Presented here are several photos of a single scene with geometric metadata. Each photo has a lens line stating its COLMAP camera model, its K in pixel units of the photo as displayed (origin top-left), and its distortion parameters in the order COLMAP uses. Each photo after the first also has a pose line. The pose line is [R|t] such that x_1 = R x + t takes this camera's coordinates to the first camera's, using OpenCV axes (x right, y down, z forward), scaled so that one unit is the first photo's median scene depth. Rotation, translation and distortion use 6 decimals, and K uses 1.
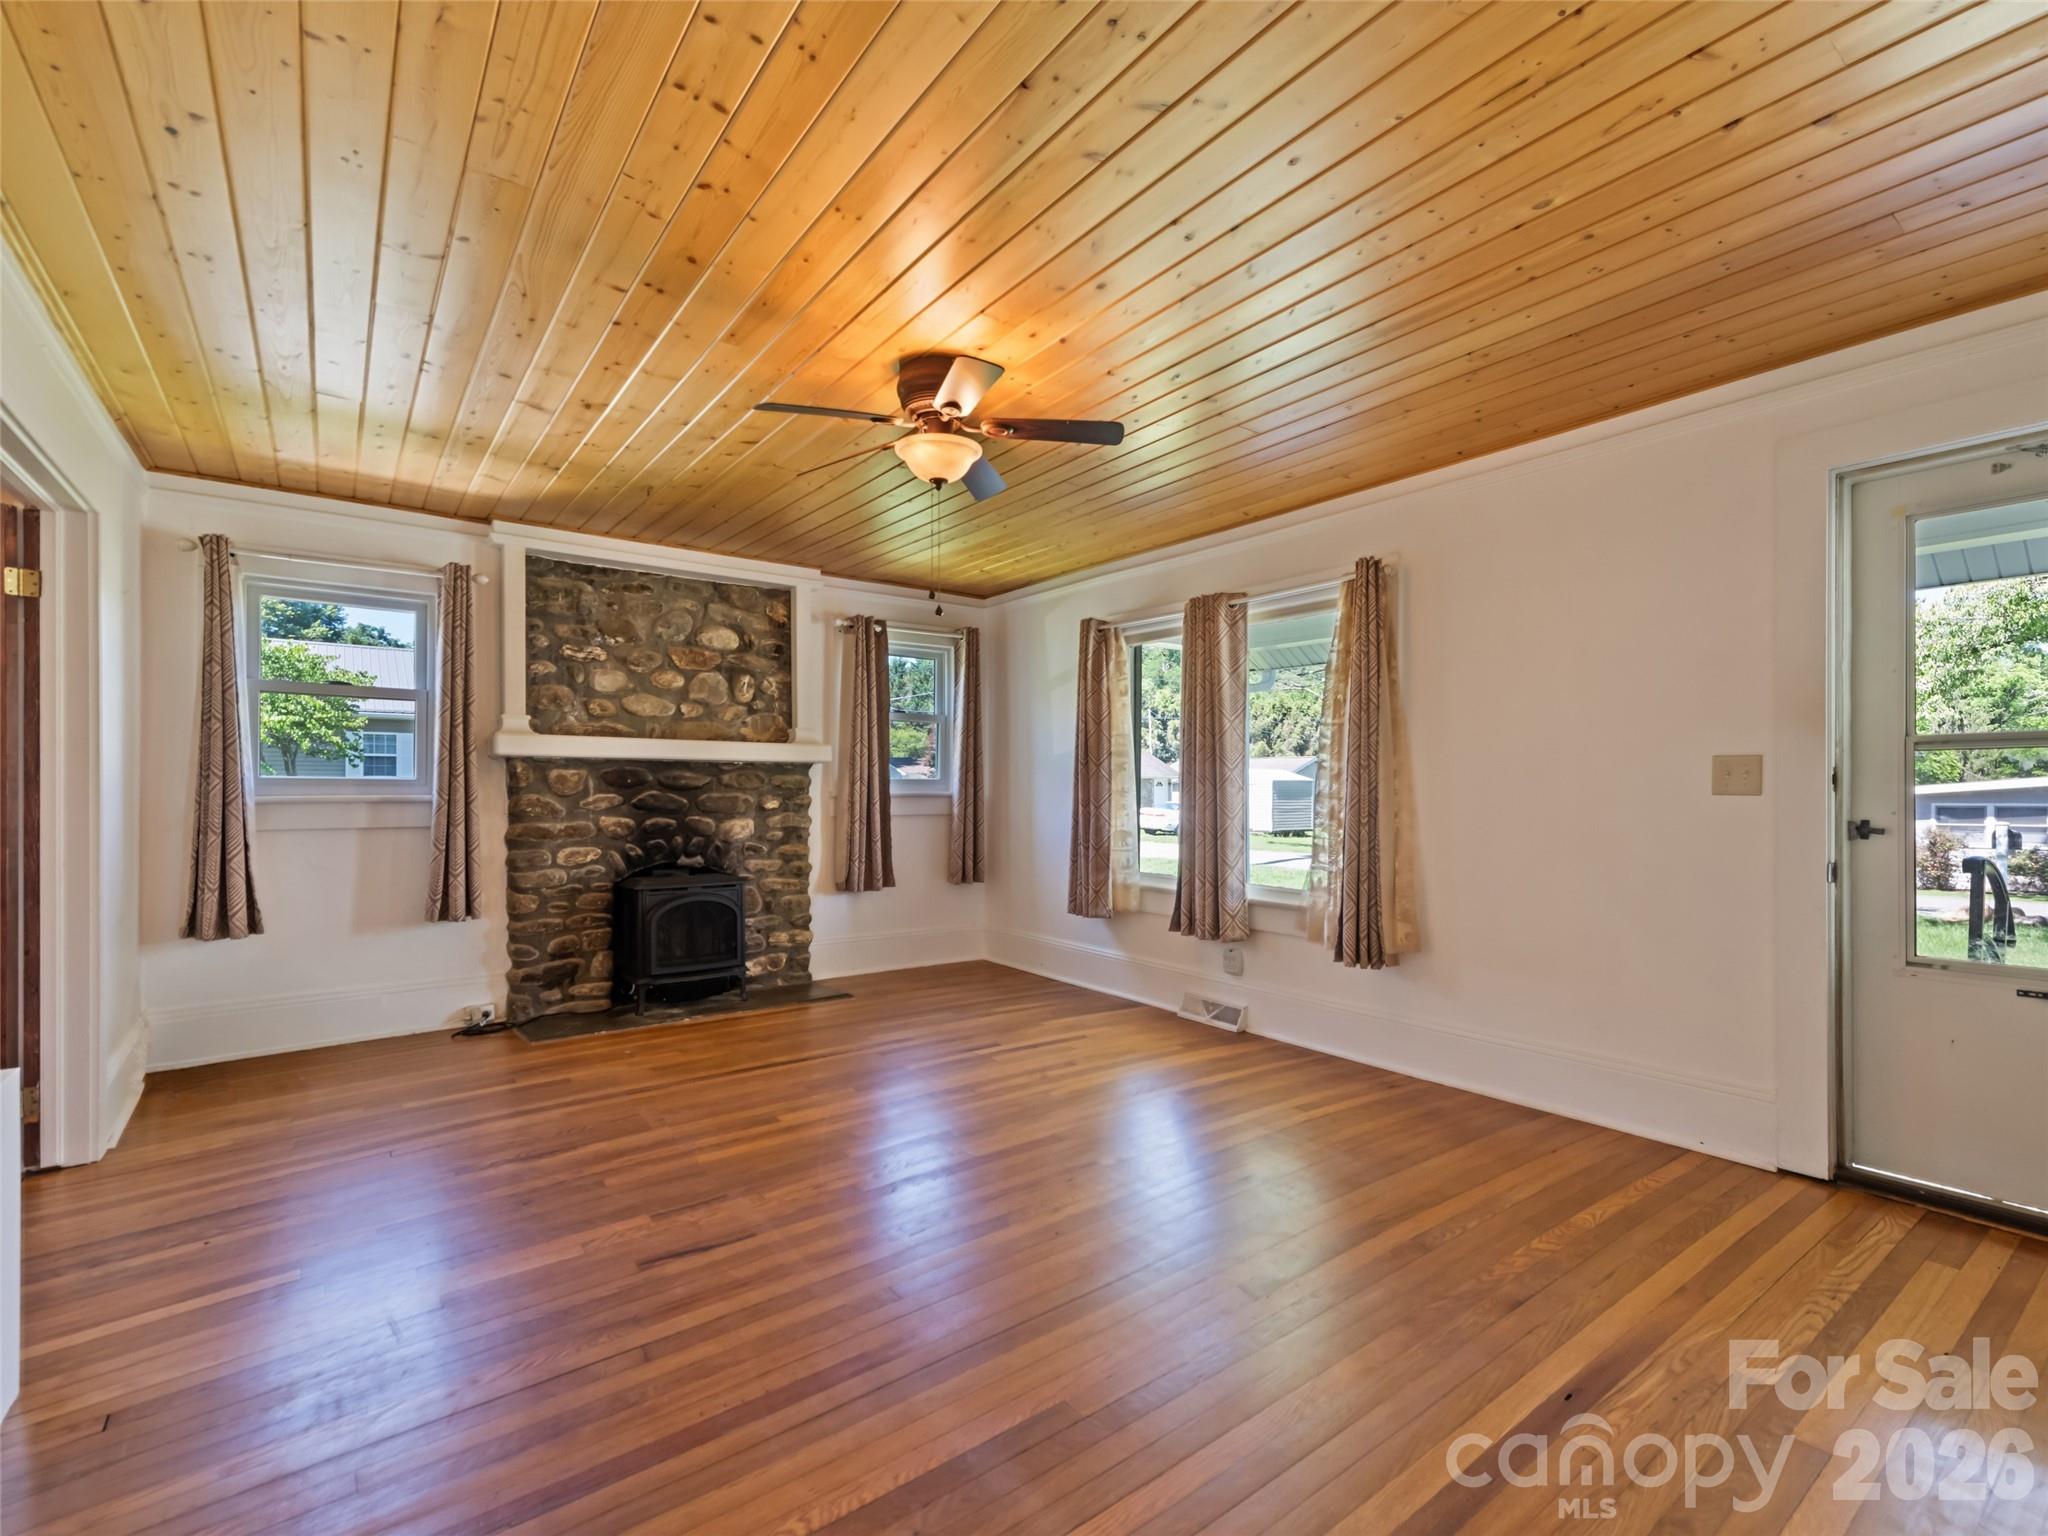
lens RADIAL K [[938.7, 0, 1033.6], [0, 938.7, 803.5], [0, 0, 1]] dist [0.009337, -0.000793]
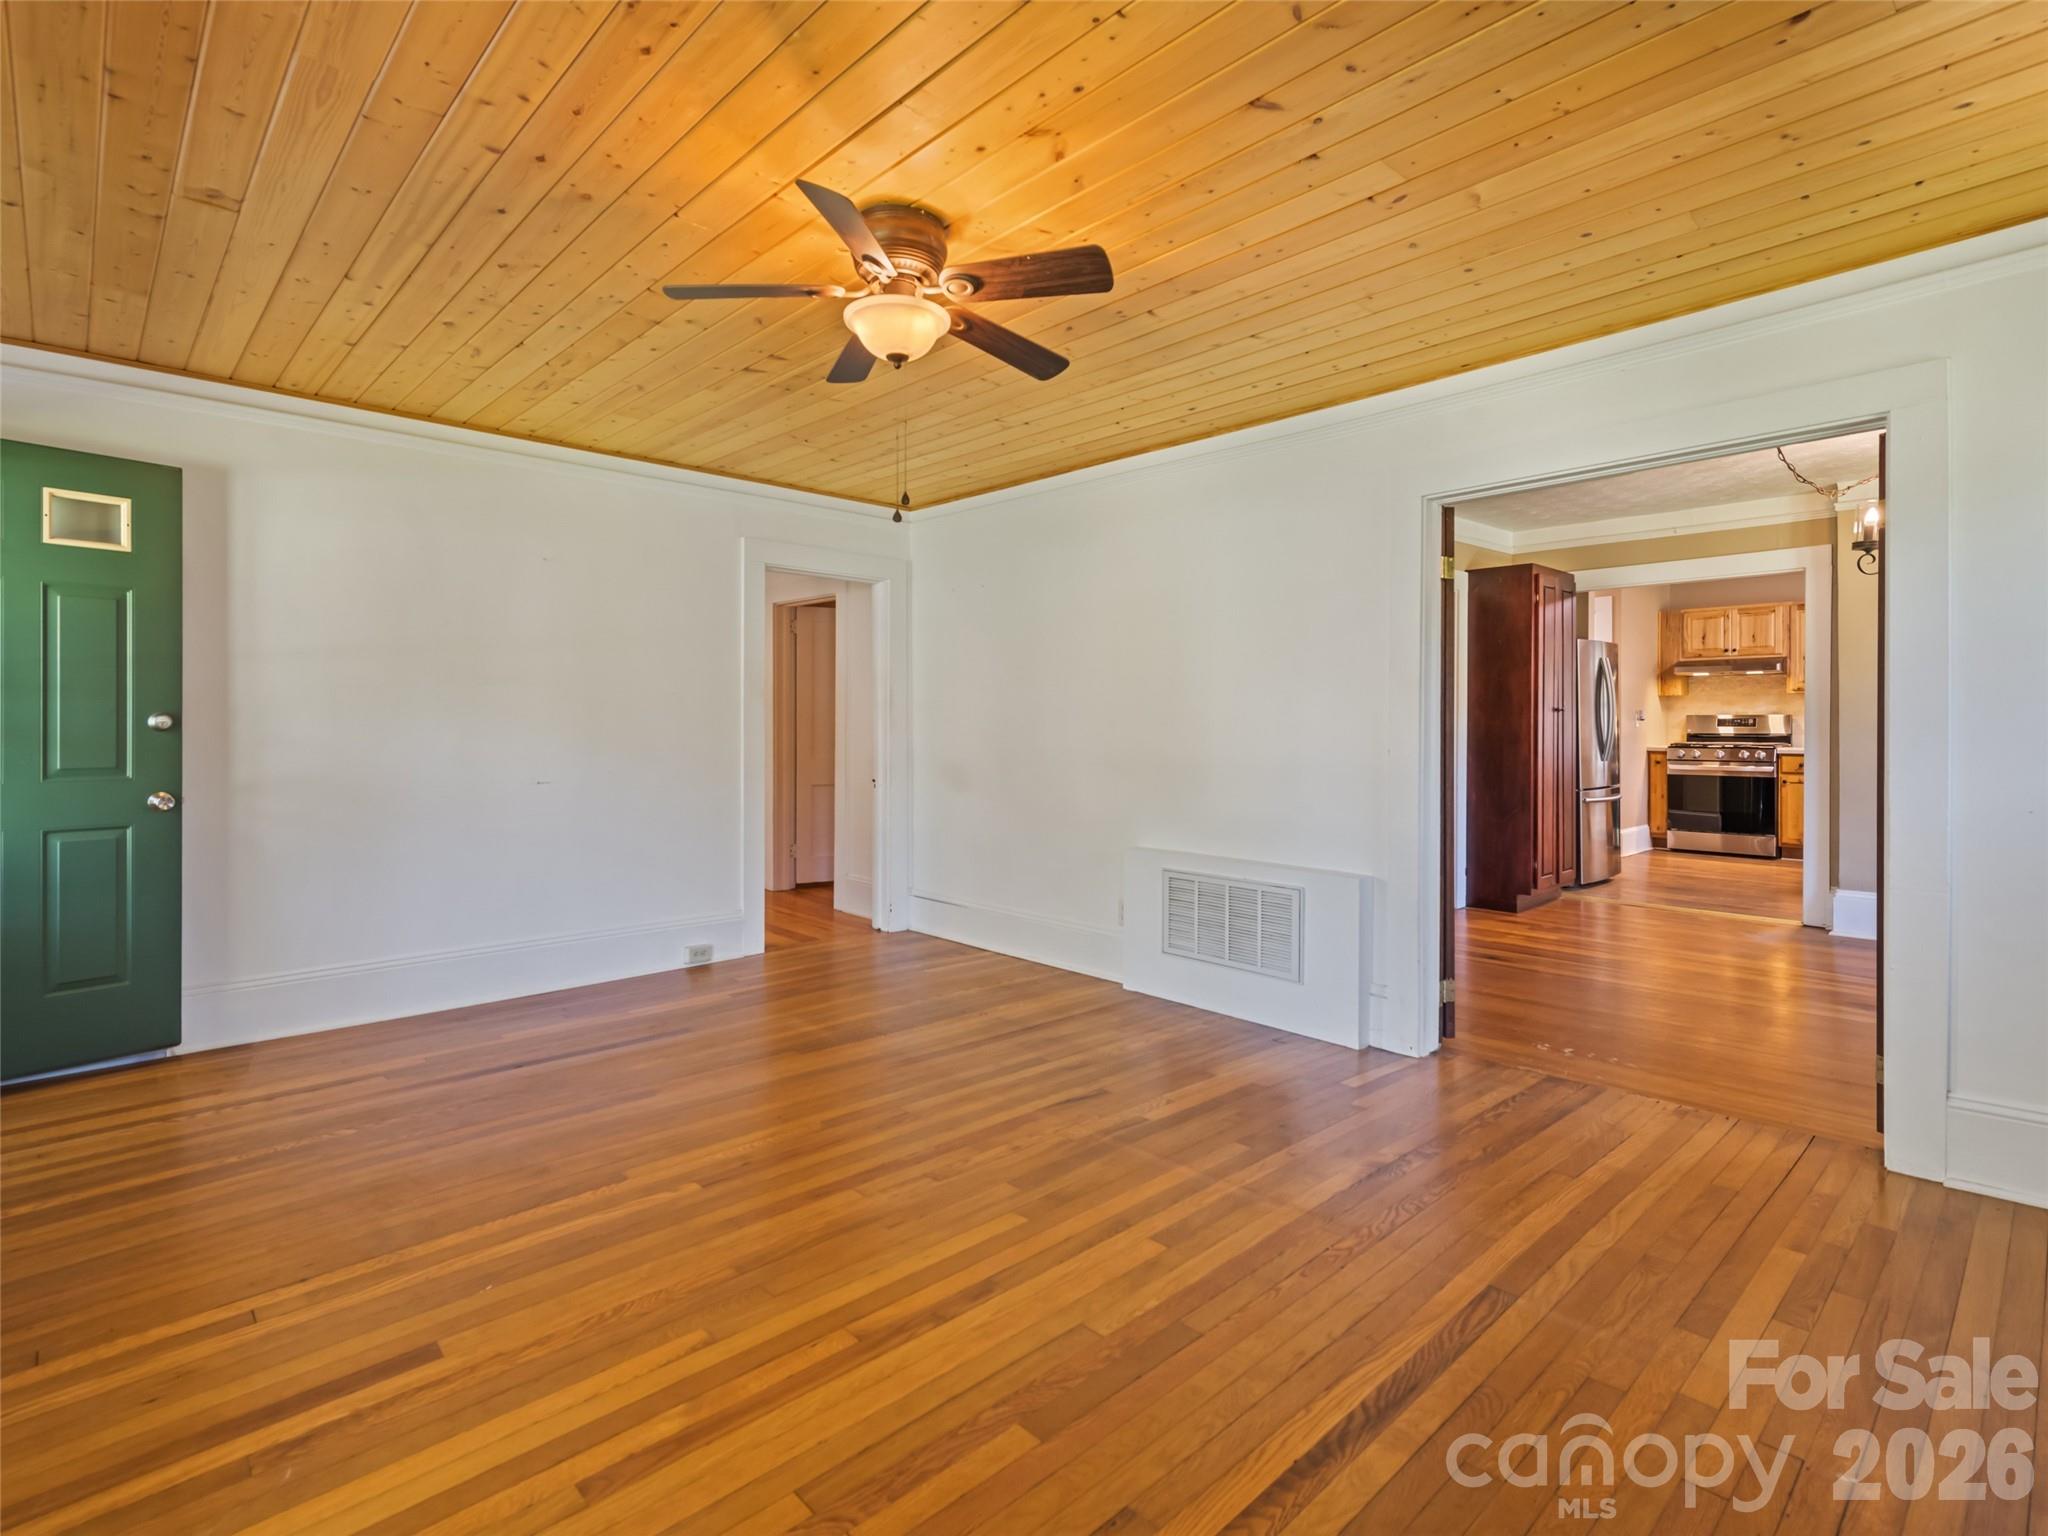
lens RADIAL K [[1000.9, 0, 1024.2], [0, 1000.9, 723.9], [0, 0, 1]] dist [0.012342, -0.000314]
pose [[-0.993106, -0.000909, -0.117220, -0.063121], [-0.002200, 0.999938, 0.010880, -0.018857], [0.117202, 0.011063, -0.993046, 1.087153]]
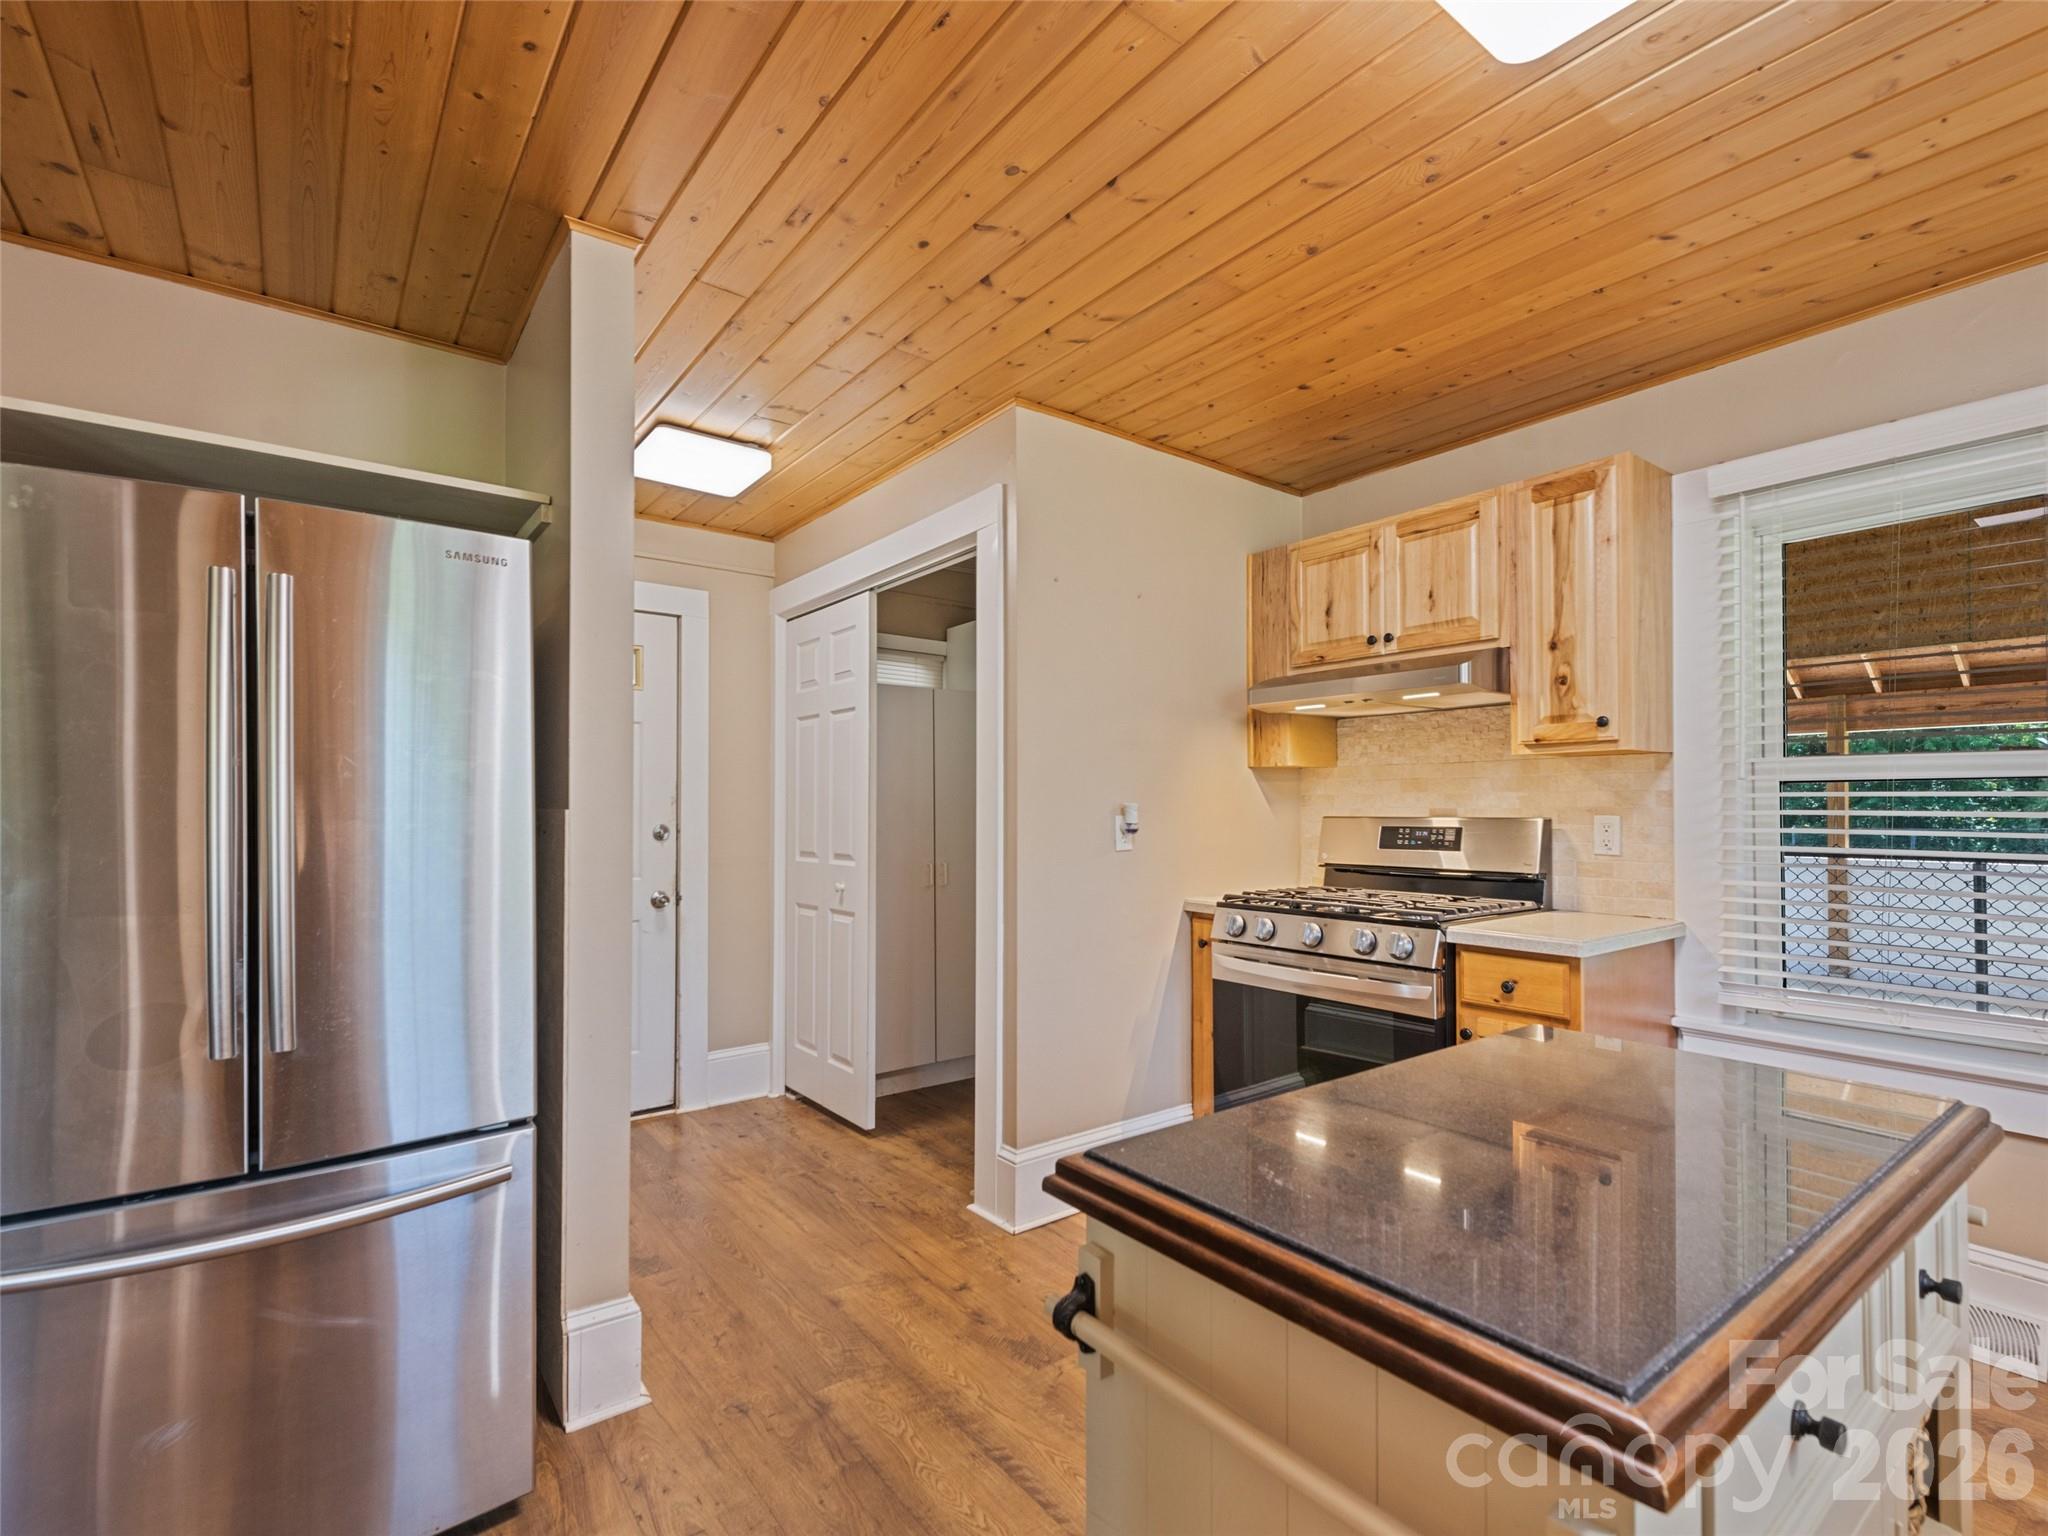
lens RADIAL K [[938.7, 0, 1033.6], [0, 938.7, 803.5], [0, 0, 1]] dist [0.009337, -0.000793]
pose [[-0.999742, -0.001468, -0.022654, -1.312586], [-0.001584, 0.999986, 0.005111, -0.029947], [0.022646, 0.005146, -0.999730, 0.031307]]
